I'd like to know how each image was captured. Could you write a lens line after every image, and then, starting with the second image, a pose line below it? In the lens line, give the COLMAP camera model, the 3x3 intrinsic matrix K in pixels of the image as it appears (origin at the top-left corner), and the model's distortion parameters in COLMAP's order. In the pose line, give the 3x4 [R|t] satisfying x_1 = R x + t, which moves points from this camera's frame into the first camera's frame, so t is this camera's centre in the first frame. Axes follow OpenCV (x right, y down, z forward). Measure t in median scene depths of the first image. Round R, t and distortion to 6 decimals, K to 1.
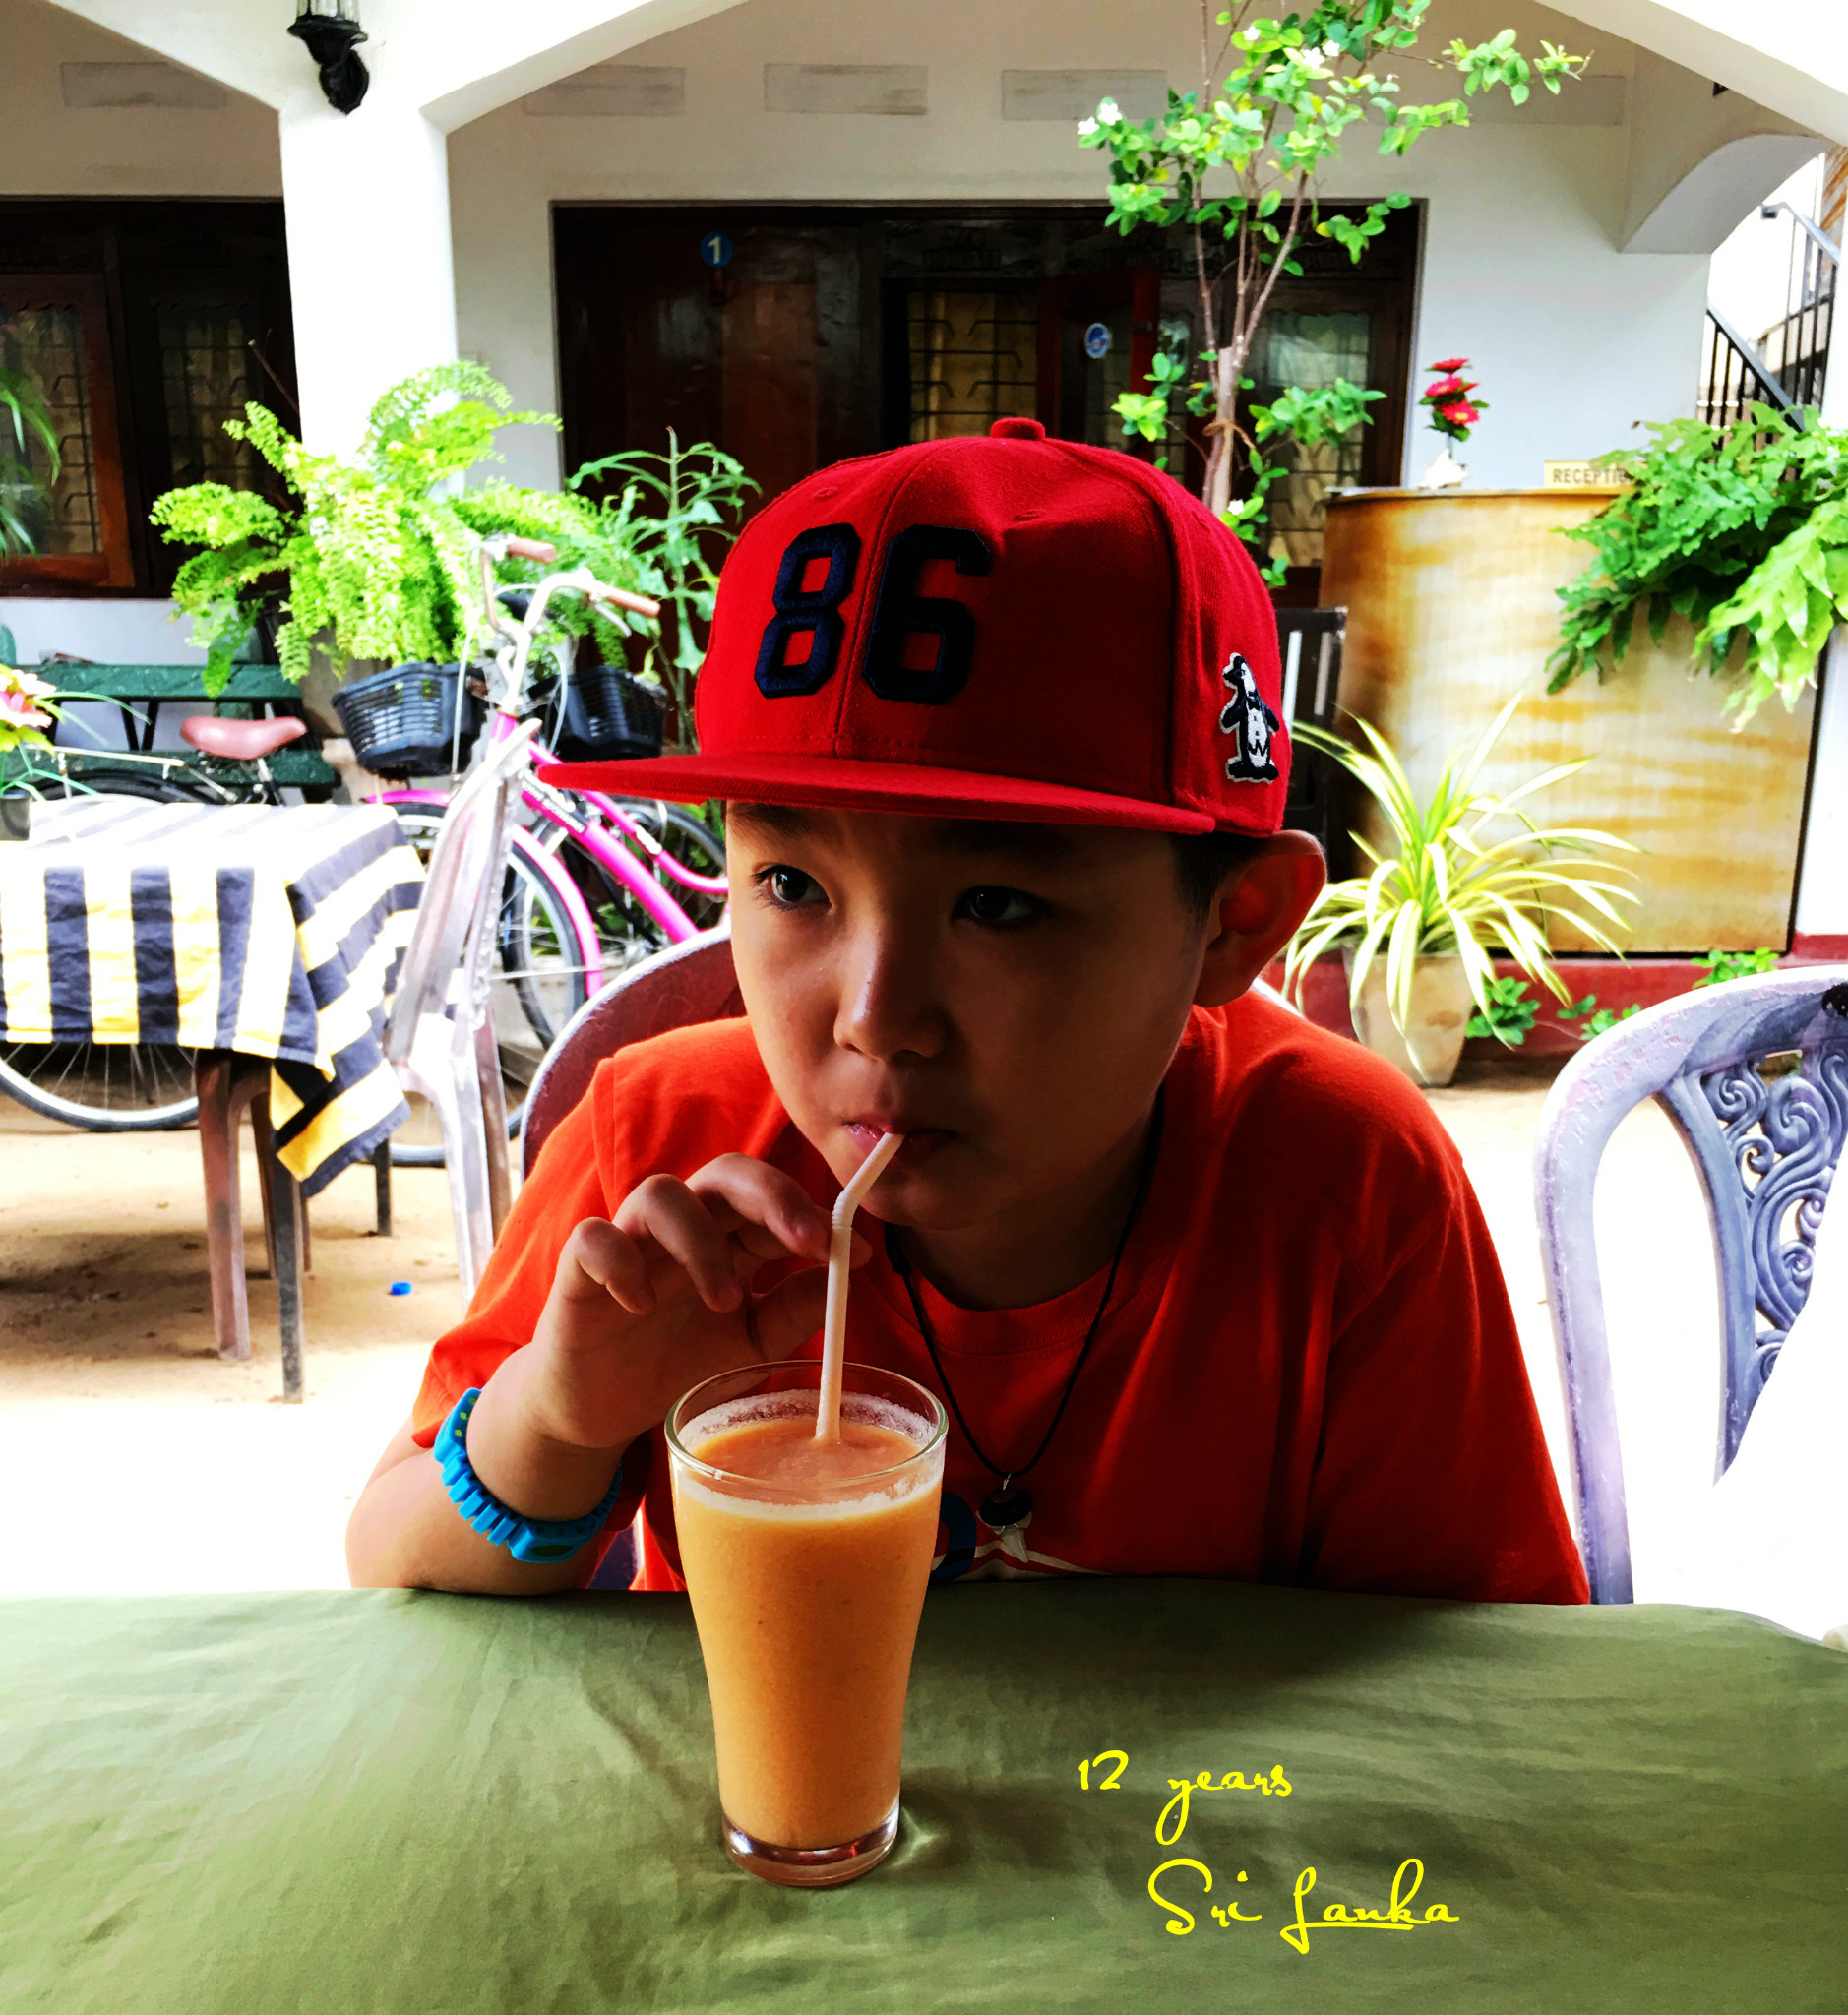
lens RADIAL K [[1800.3, 0, 922.8], [0, 1800.3, 1138.9], [0, 0, 1]] dist [0.047581, -0.118080]
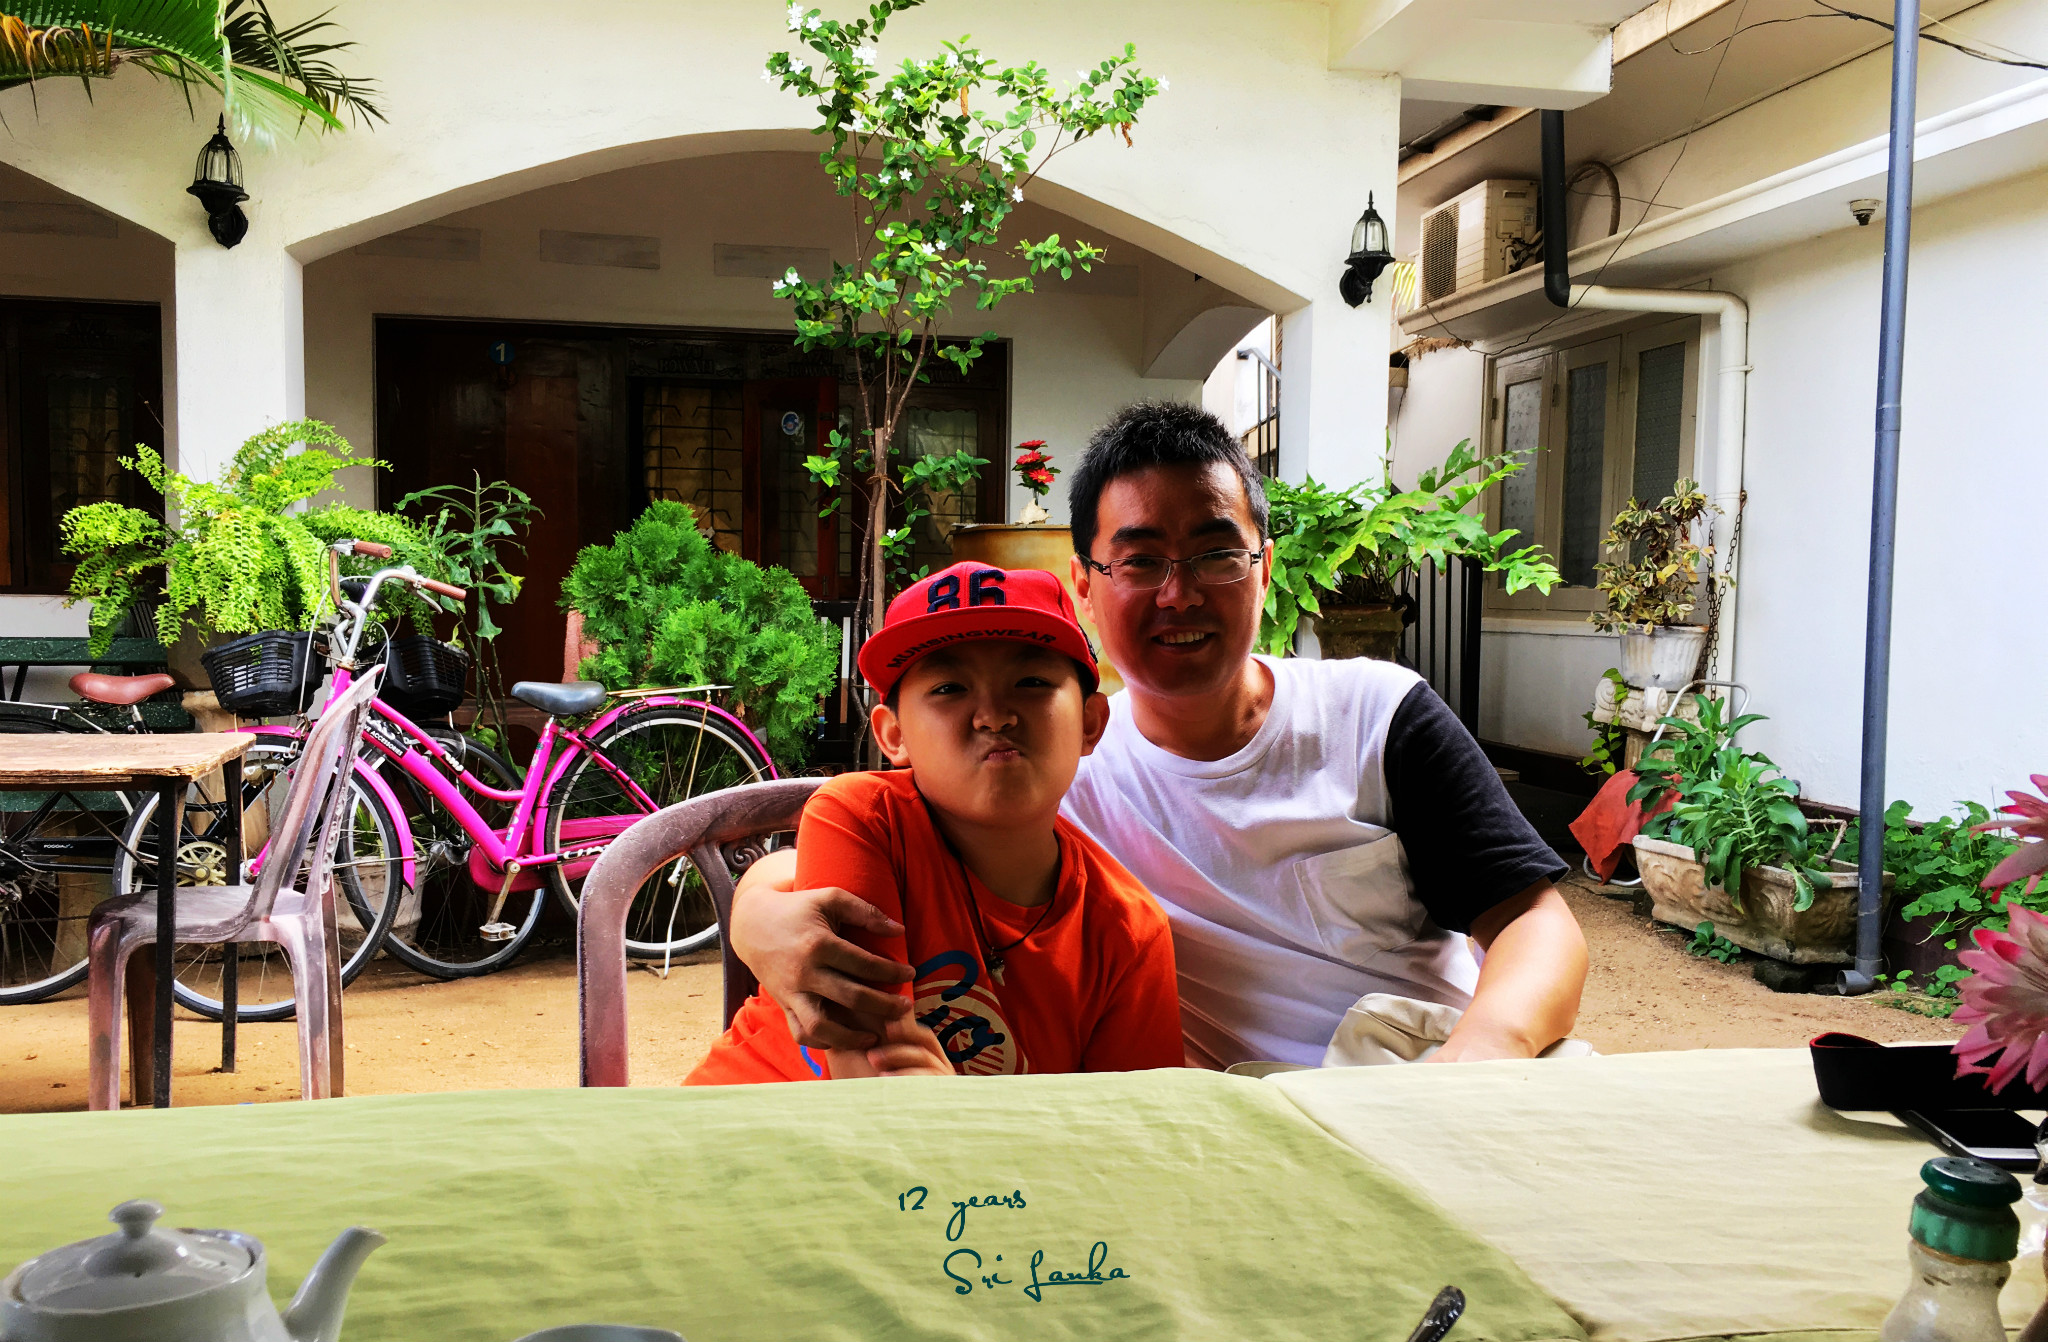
lens RADIAL K [[1694.7, 0, 1024.0], [0, 1694.7, 671.0], [0, 0, 1]] dist [-0.001719, -0.013819]
pose [[0.974692, -0.003947, 0.223519, -0.023055], [0.065126, 0.961489, -0.267016, 0.120371], [-0.213857, 0.274815, 0.937412, -0.243330]]
